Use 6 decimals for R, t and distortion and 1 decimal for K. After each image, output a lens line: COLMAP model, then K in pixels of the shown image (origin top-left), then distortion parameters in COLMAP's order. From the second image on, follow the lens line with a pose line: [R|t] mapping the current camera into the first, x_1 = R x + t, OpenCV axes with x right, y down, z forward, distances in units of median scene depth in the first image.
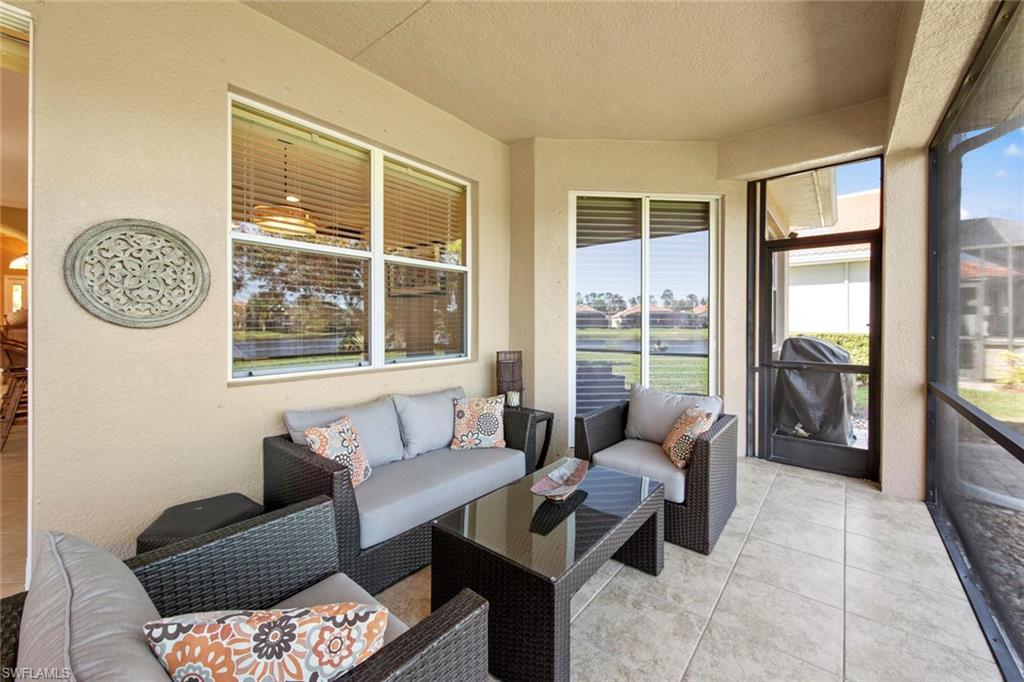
lens RADIAL K [[403.3, 0, 513.1], [0, 403.3, 330.1], [0, 0, 1]] dist [0.001316, -0.000200]
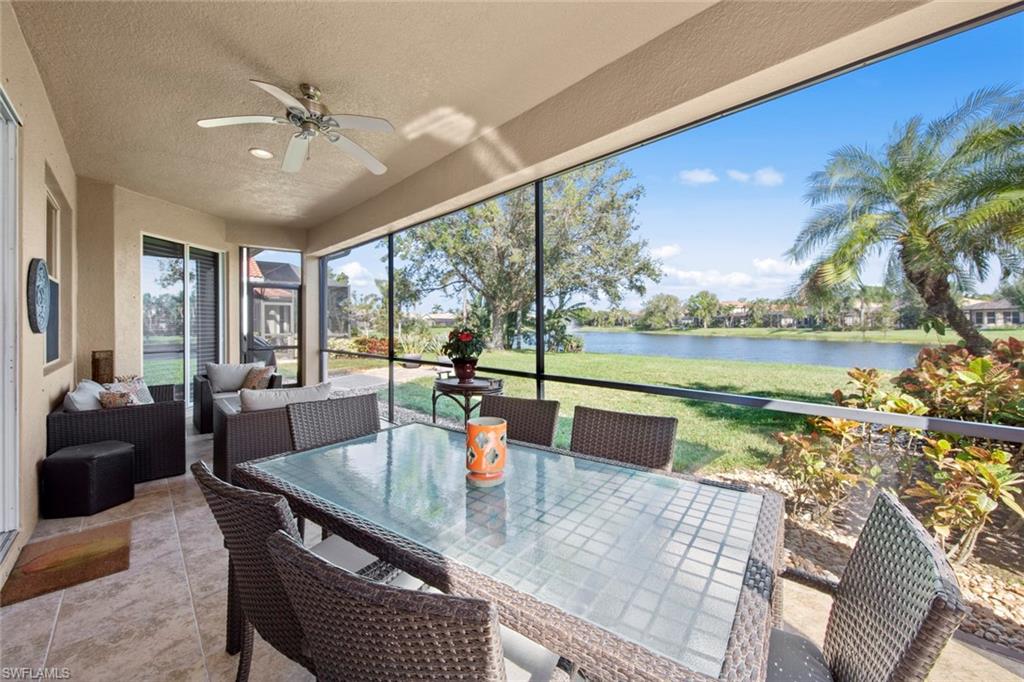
lens RADIAL K [[405.3, 0, 515.2], [0, 405.3, 321.8], [0, 0, 1]] dist [0.001976, -0.000246]
pose [[0.116134, -0.002096, 0.993231, -1.094969], [0.009549, 0.999954, 0.000994, -0.025556], [-0.993188, 0.009369, 0.116149, -0.427897]]
